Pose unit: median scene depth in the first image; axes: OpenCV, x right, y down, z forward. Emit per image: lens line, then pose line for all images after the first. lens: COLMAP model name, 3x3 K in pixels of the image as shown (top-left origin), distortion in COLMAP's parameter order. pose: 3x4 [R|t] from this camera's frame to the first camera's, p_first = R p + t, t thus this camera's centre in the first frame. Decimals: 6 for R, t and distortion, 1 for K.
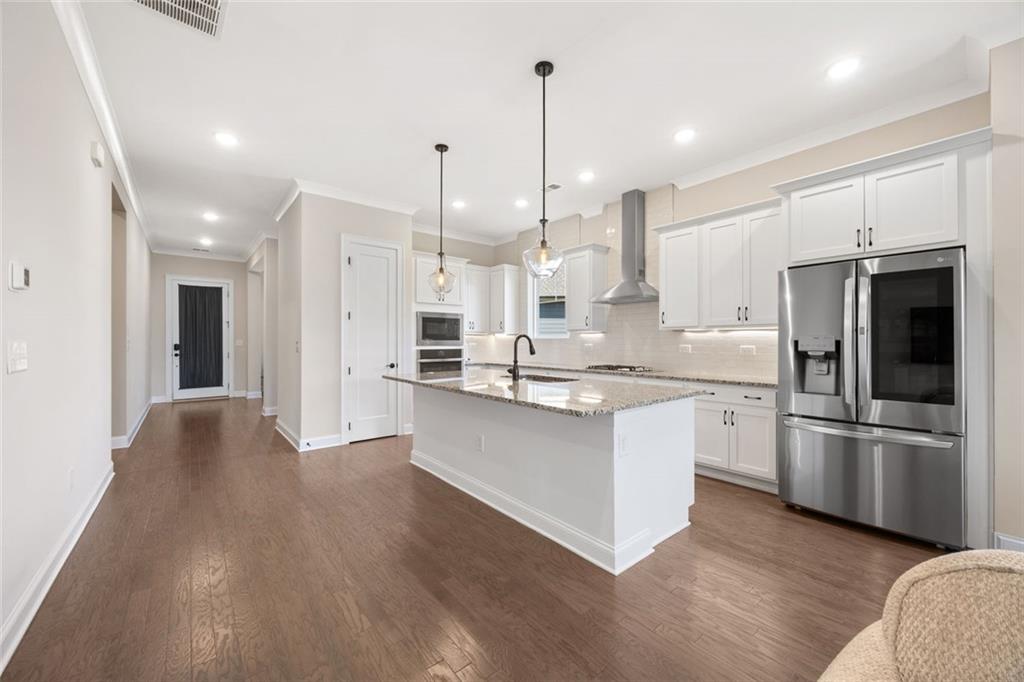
lens RADIAL K [[395.9, 0, 512.3], [0, 395.9, 344.0], [0, 0, 1]] dist [-0.001327, 0.000217]
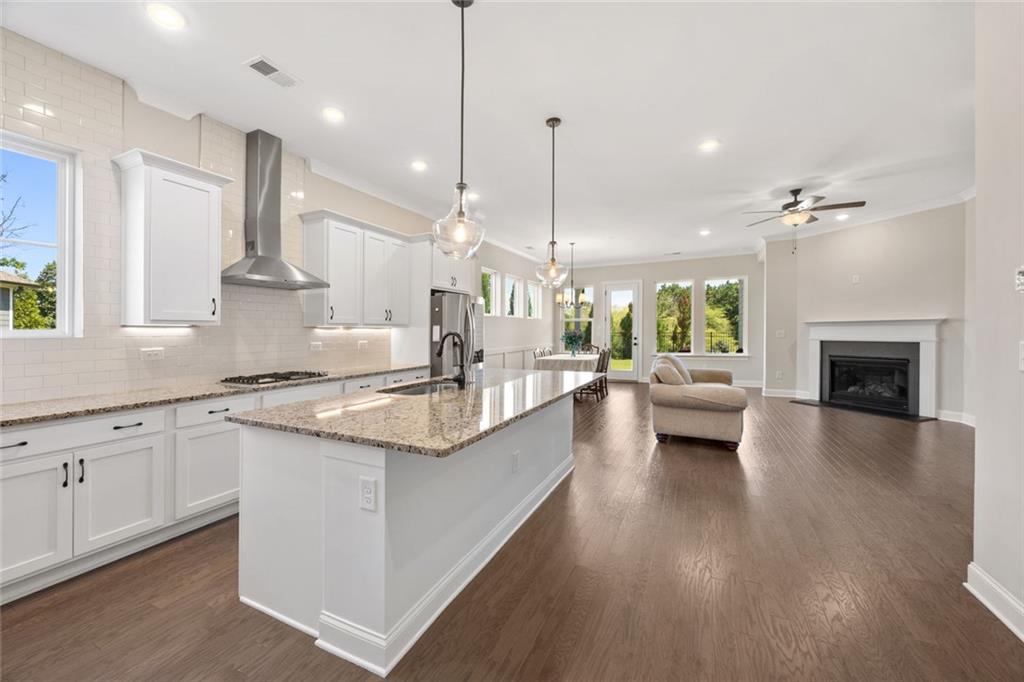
lens RADIAL K [[395.9, 0, 509.8], [0, 395.9, 340.5], [0, 0, 1]] dist [-0.001327, 0.000217]
pose [[-0.424494, -0.019849, 0.905213, -0.715214], [0.012661, 0.999532, 0.027855, -0.026586], [-0.905342, 0.023285, -0.424044, 1.174843]]
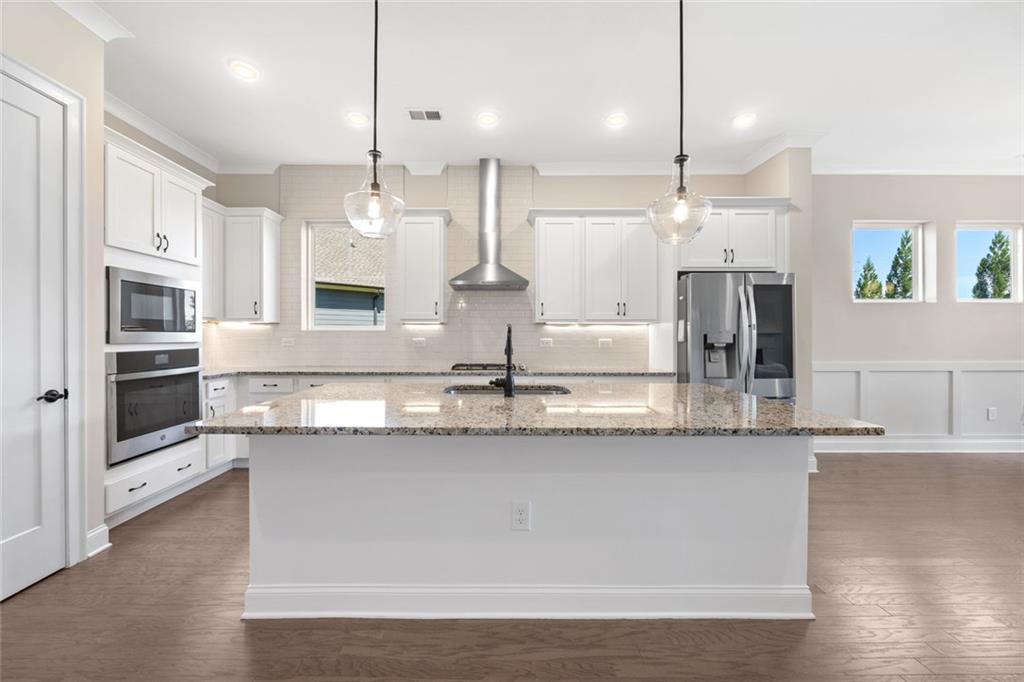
lens RADIAL K [[395.9, 0, 496.5], [0, 395.9, 338.6], [0, 0, 1]] dist [-0.001327, 0.000217]
pose [[0.632029, -0.006734, 0.774915, -0.459941], [0.004255, 0.999977, 0.005219, -0.003742], [-0.774933, -0.000001, 0.632043, 0.575643]]
